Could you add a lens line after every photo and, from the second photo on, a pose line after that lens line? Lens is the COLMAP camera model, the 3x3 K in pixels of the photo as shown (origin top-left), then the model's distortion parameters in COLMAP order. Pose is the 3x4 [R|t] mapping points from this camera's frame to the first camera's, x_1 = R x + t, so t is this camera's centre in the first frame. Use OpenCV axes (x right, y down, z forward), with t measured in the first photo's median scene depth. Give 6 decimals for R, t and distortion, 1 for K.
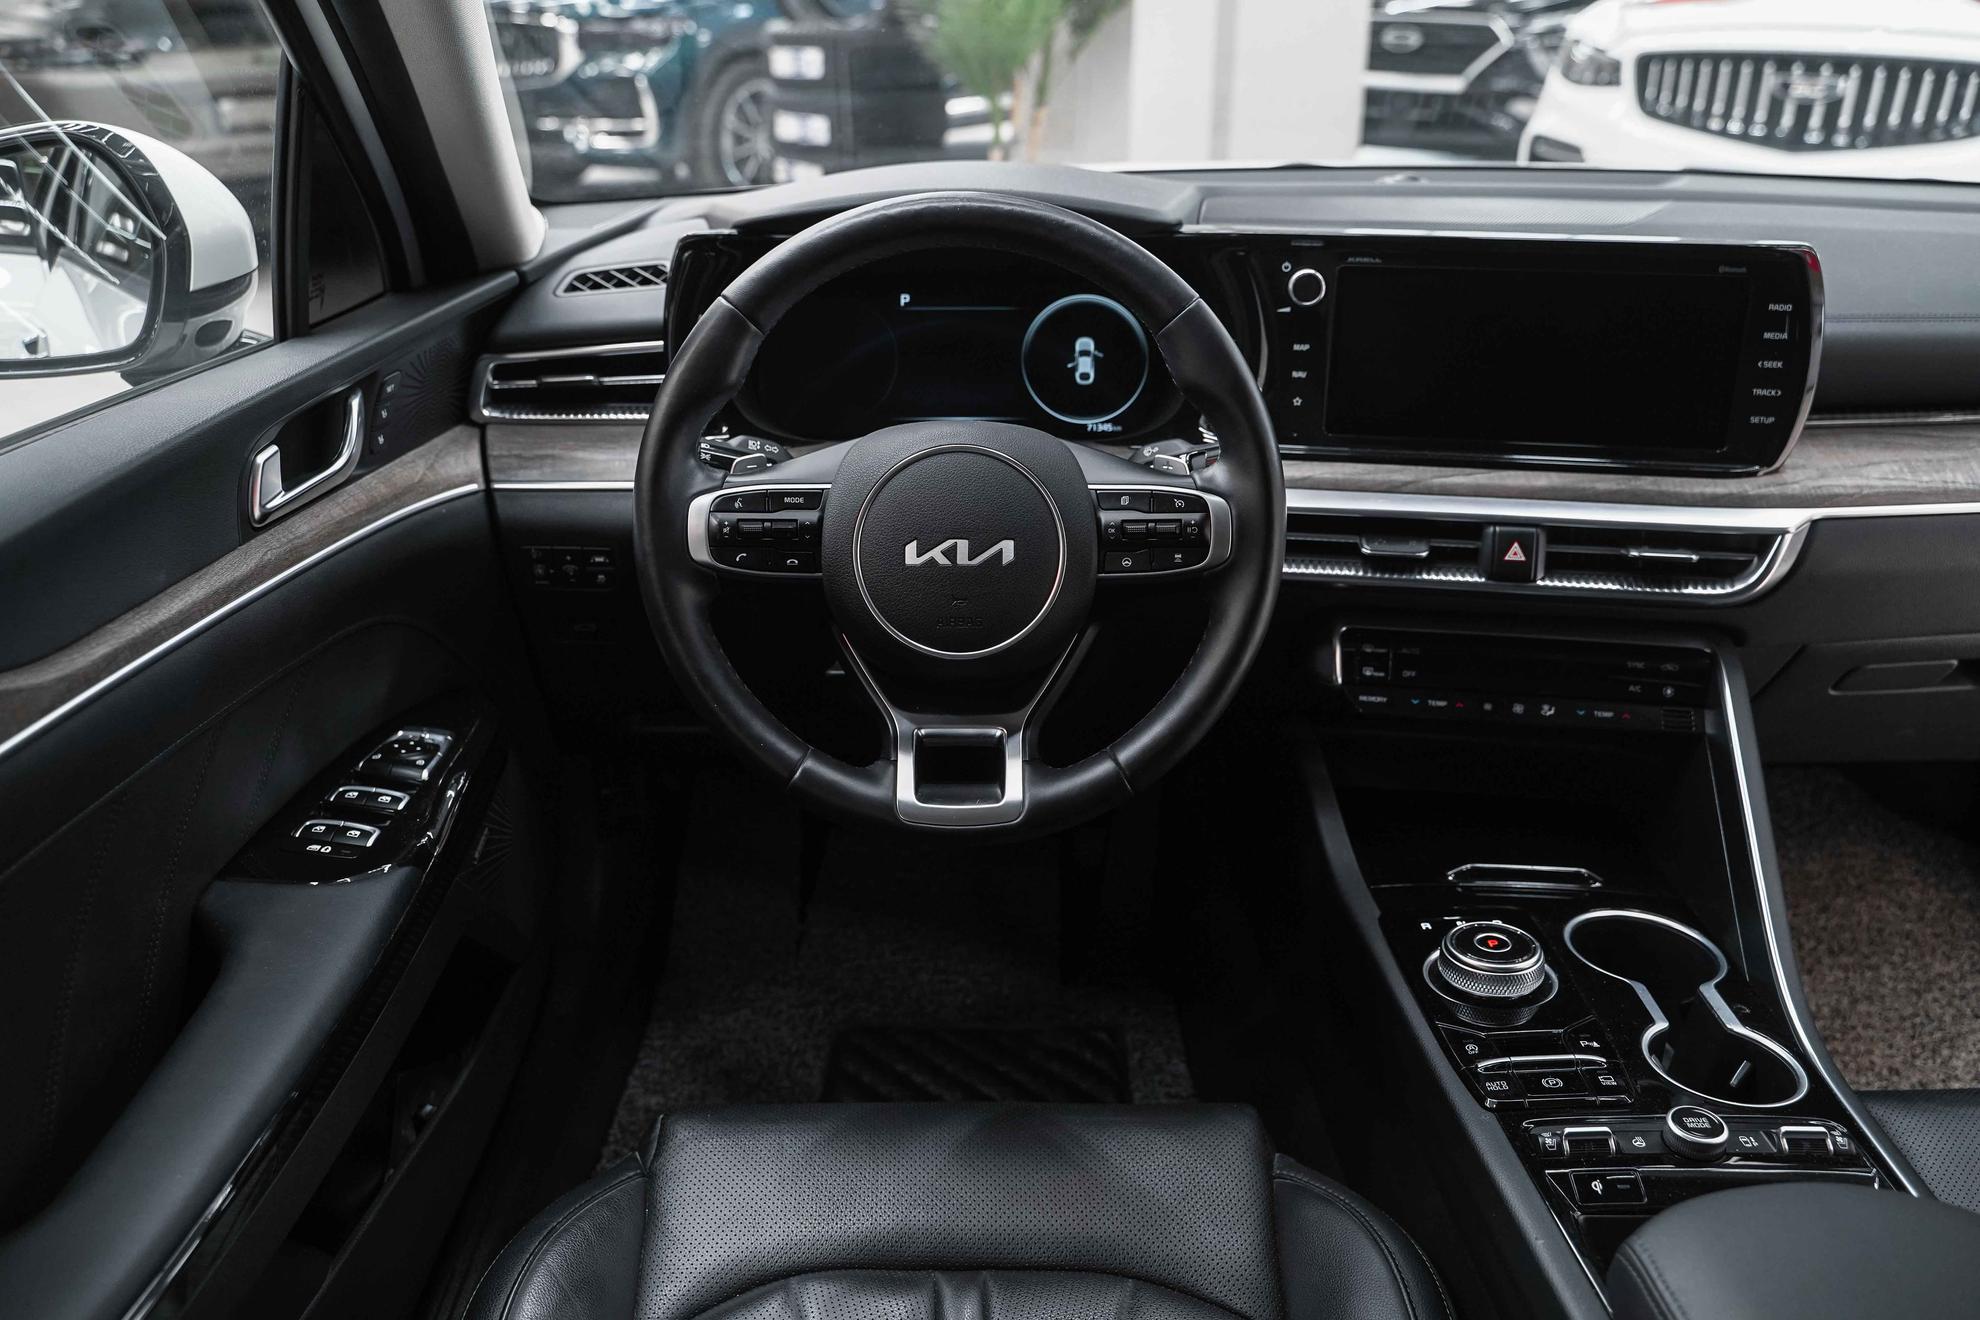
lens RADIAL K [[1625.8, 0, 990.0], [0, 1625.8, 660.0], [0, 0, 1]] dist [-0.012564, 0.005054]
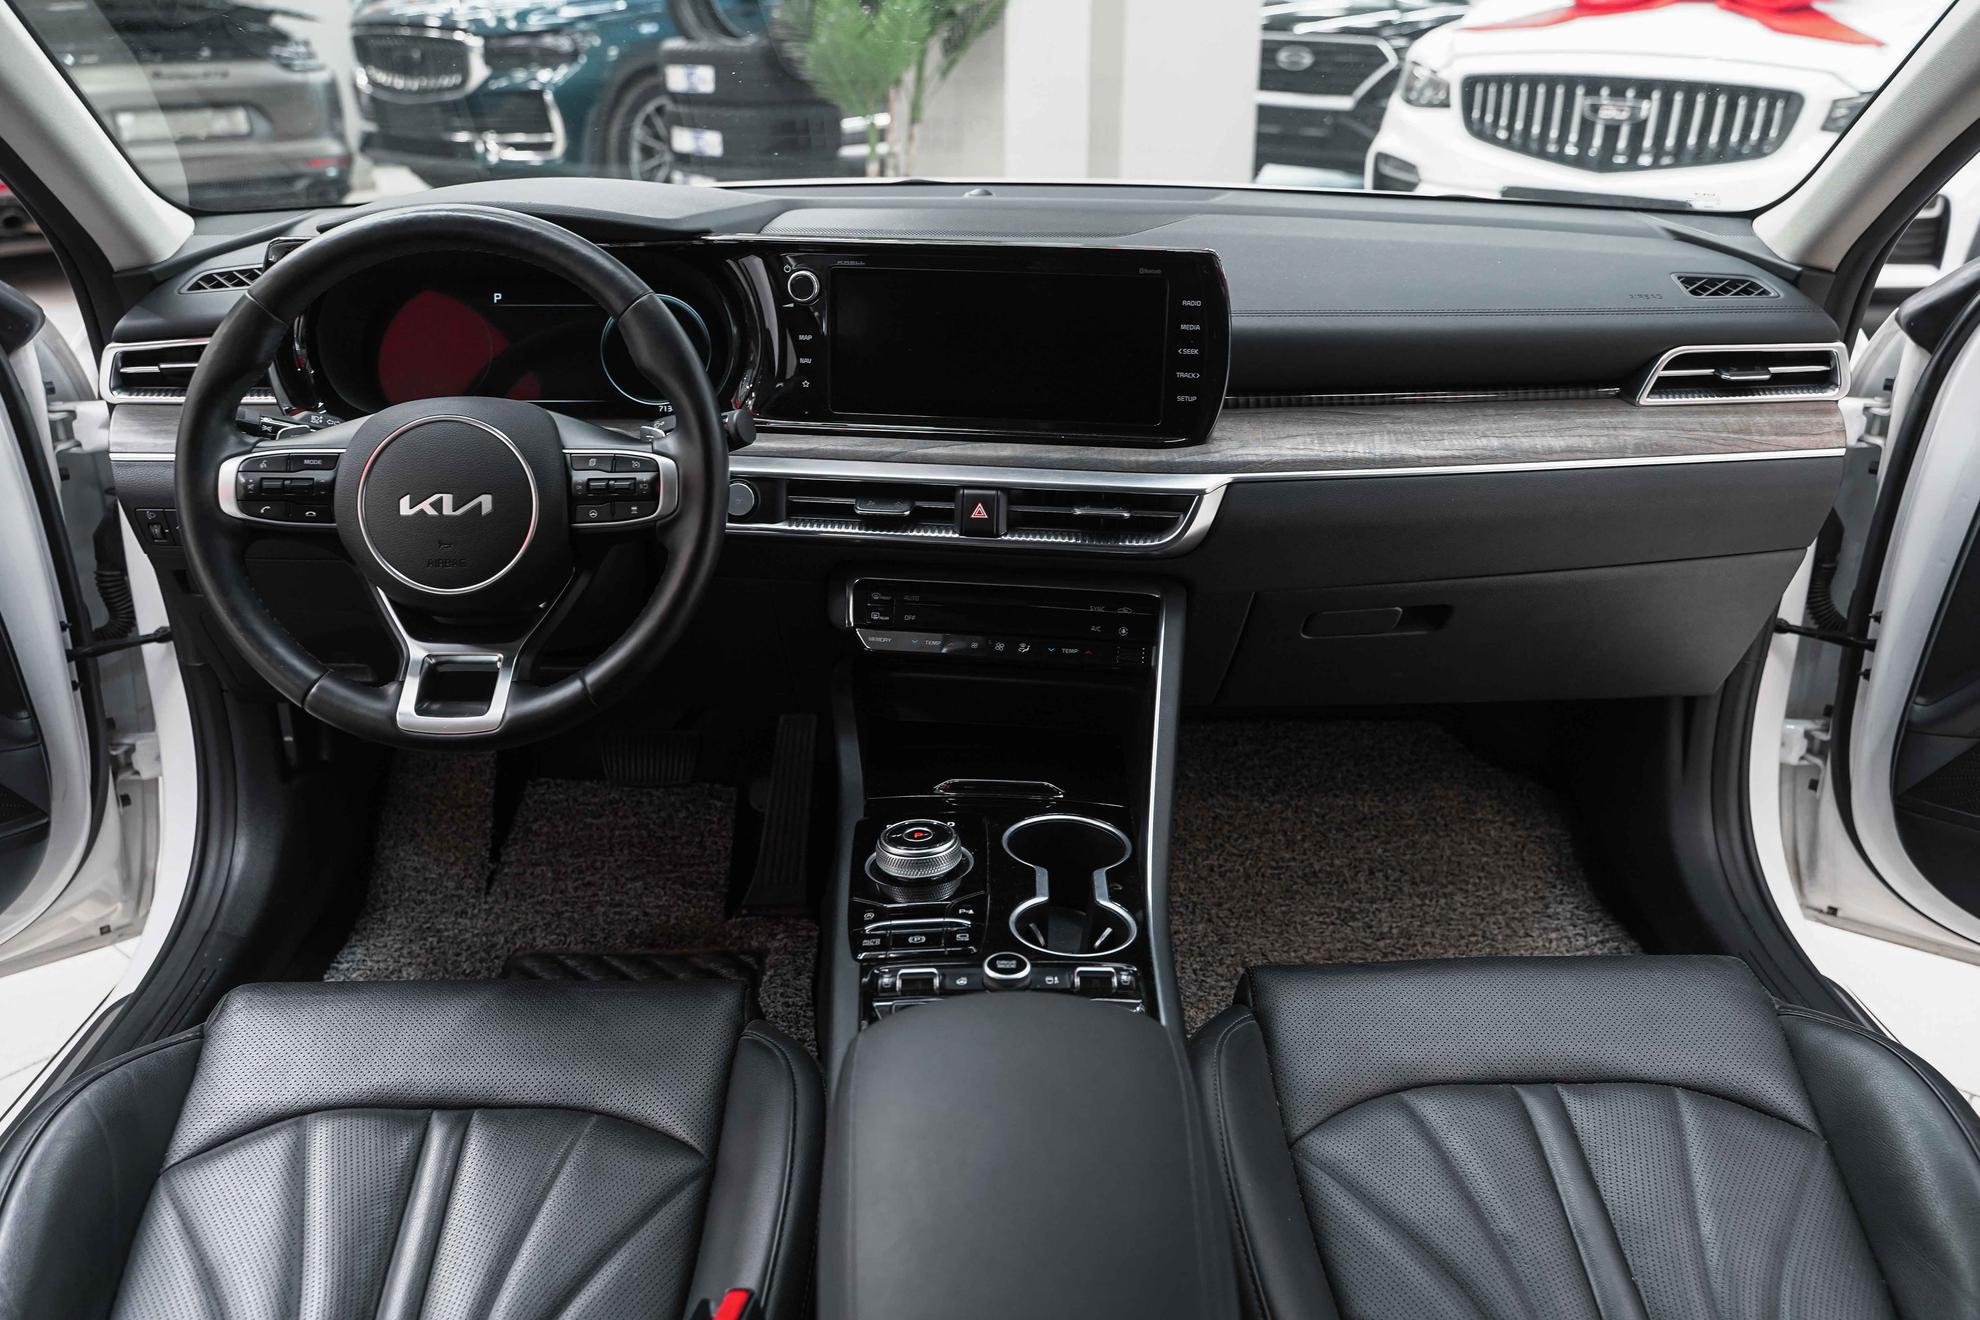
lens RADIAL K [[1626.7, 0, 1017.6], [0, 1626.7, 659.6], [0, 0, 1]] dist [-0.008855, -0.001297]
pose [[0.999628, -0.003015, 0.027092, 0.311087], [0.003231, 0.999963, -0.007922, 0.049245], [-0.027067, 0.008006, 0.999602, -0.173325]]
